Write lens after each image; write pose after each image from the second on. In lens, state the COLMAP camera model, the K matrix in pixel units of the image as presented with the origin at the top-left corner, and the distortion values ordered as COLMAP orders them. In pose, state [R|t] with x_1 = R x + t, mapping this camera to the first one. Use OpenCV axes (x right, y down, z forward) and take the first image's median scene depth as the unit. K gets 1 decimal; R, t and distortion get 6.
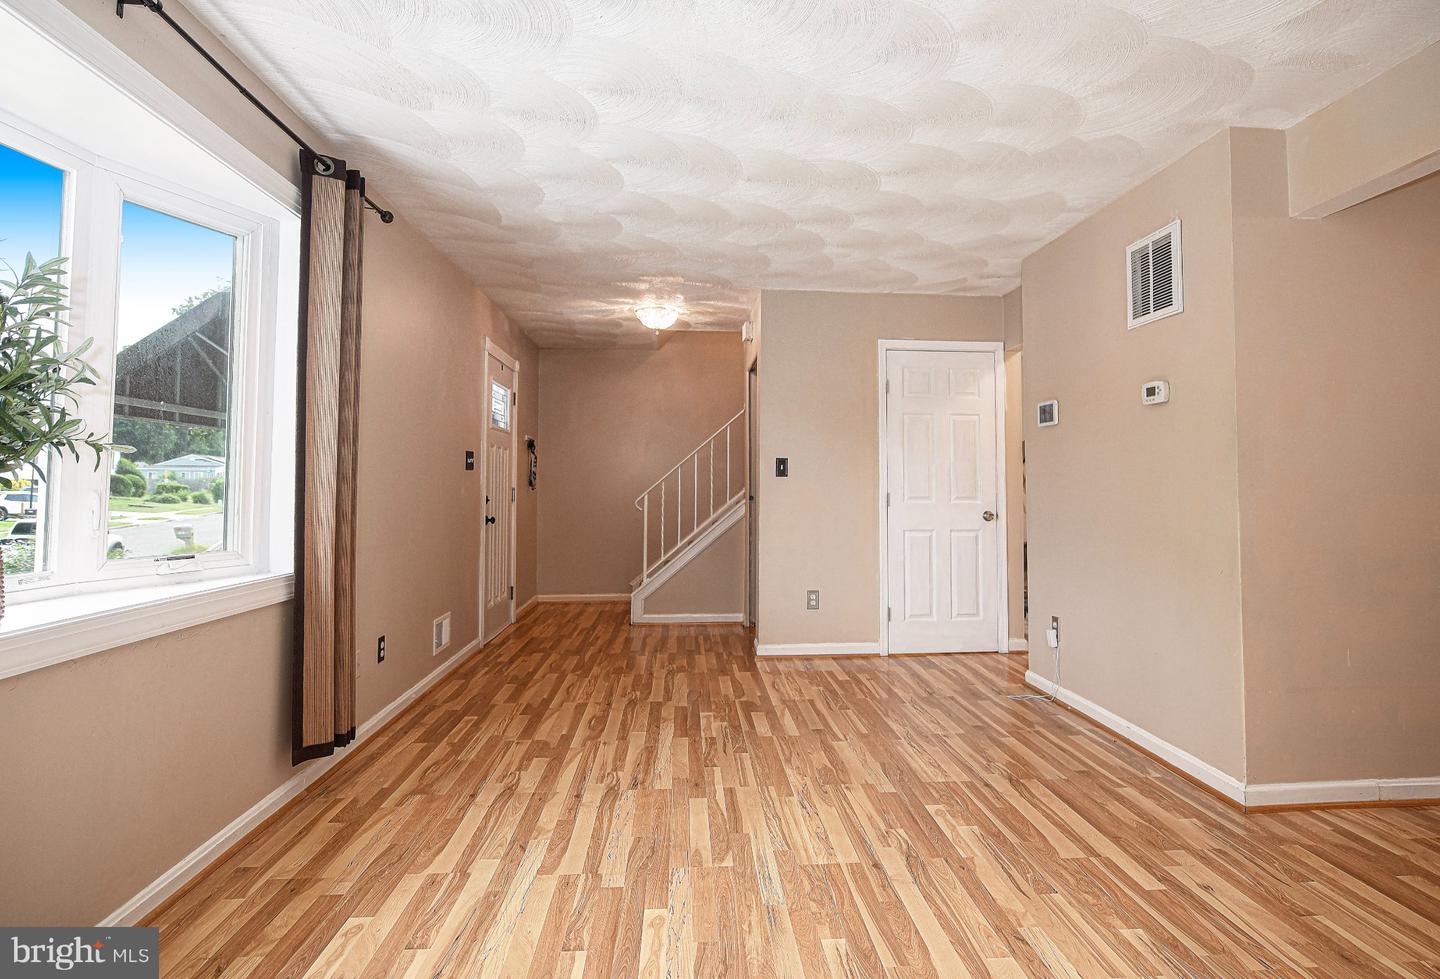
lens RADIAL K [[777.0, 0, 740.5], [0, 777.0, 450.9], [0, 0, 1]] dist [-0.009109, -0.002429]
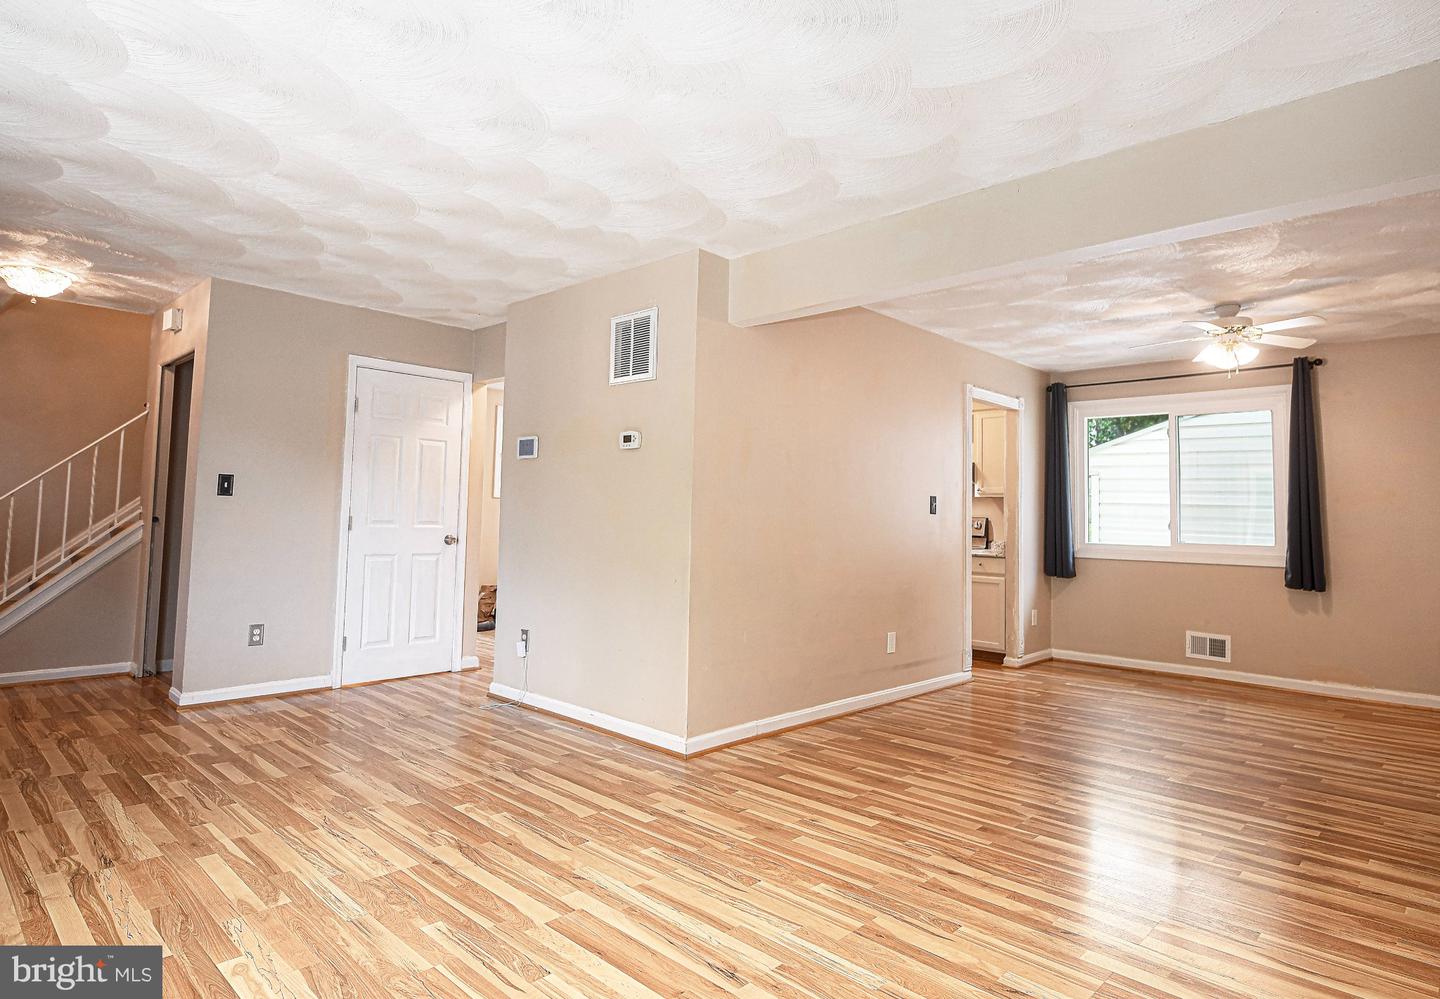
lens RADIAL K [[811.6, 0, 722.1], [0, 811.6, 475.3], [0, 0, 1]] dist [-0.010639, -0.001218]
pose [[0.744140, 0.048054, 0.666293, -0.263096], [-0.050479, 0.998603, -0.015645, -0.006920], [-0.666114, -0.021992, 0.745526, -0.084324]]
